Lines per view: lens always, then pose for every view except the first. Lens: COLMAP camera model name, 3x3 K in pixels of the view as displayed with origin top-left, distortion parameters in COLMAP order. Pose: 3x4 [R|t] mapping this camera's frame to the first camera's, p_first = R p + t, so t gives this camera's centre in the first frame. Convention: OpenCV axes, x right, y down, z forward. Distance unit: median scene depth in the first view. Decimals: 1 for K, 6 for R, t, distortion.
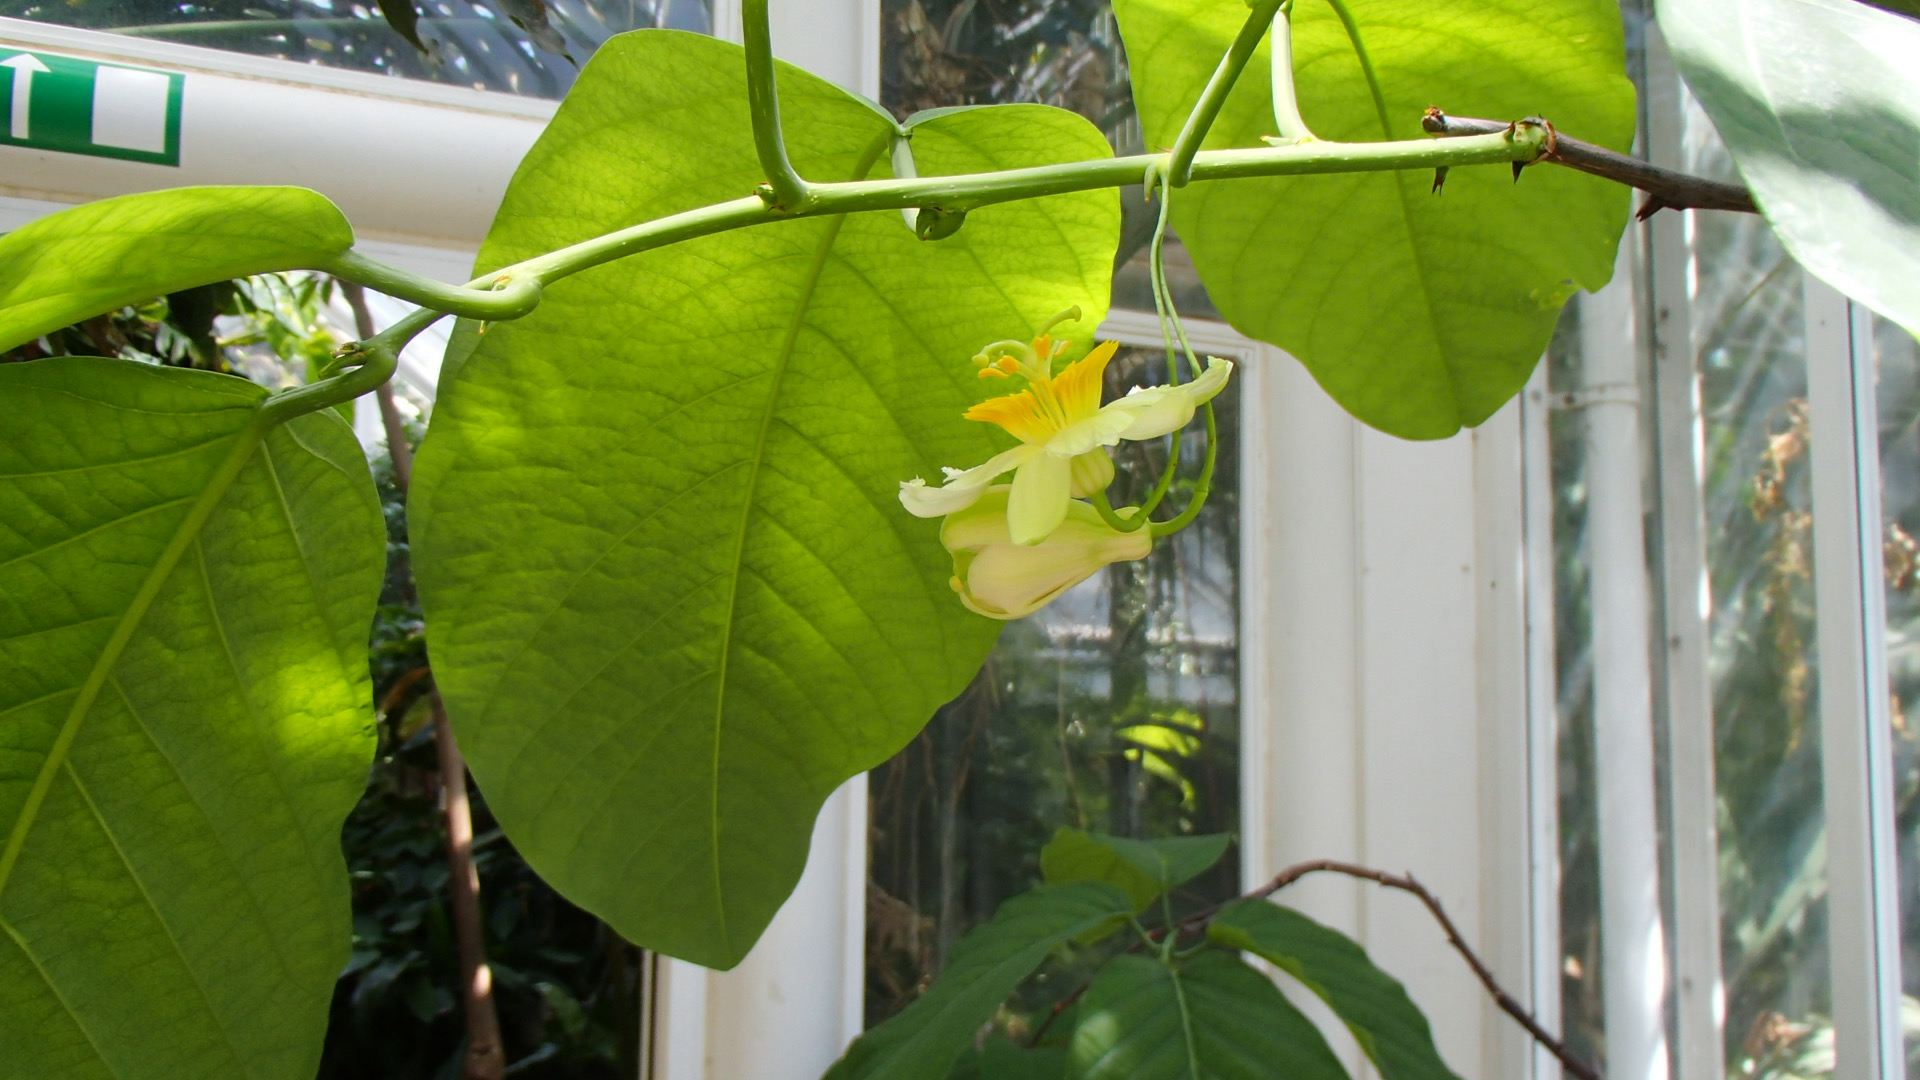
lens RADIAL K [[1684.6, 0, 960.7], [0, 1684.6, 540.3], [0, 0, 1]] dist [-0.014621, 0.001041]
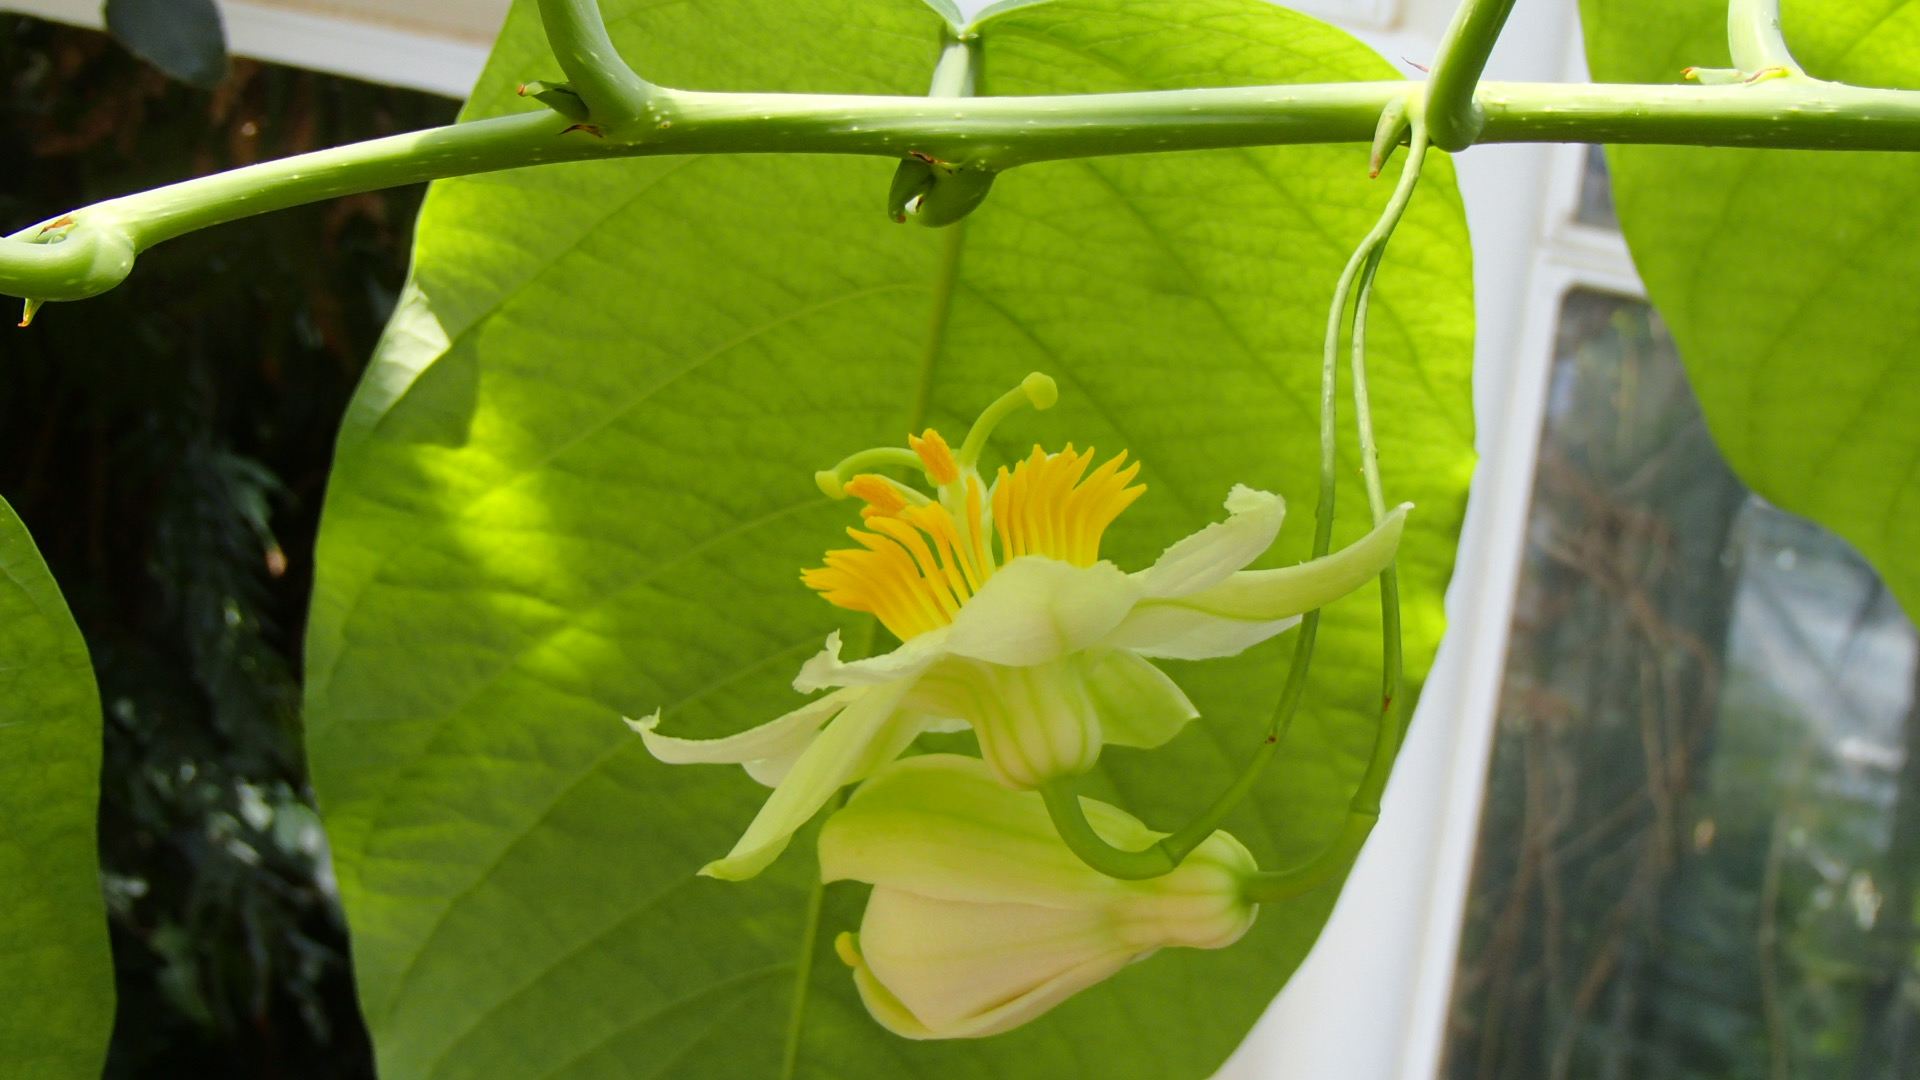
lens RADIAL K [[2087.1, 0, 959.5], [0, 2087.1, 542.0], [0, 0, 1]] dist [0.005242, 0.000000]
pose [[0.940724, 0.114200, -0.319371, 0.149394], [-0.142409, 0.987583, -0.066334, -0.035695], [0.307830, 0.107883, 0.945305, 0.325166]]
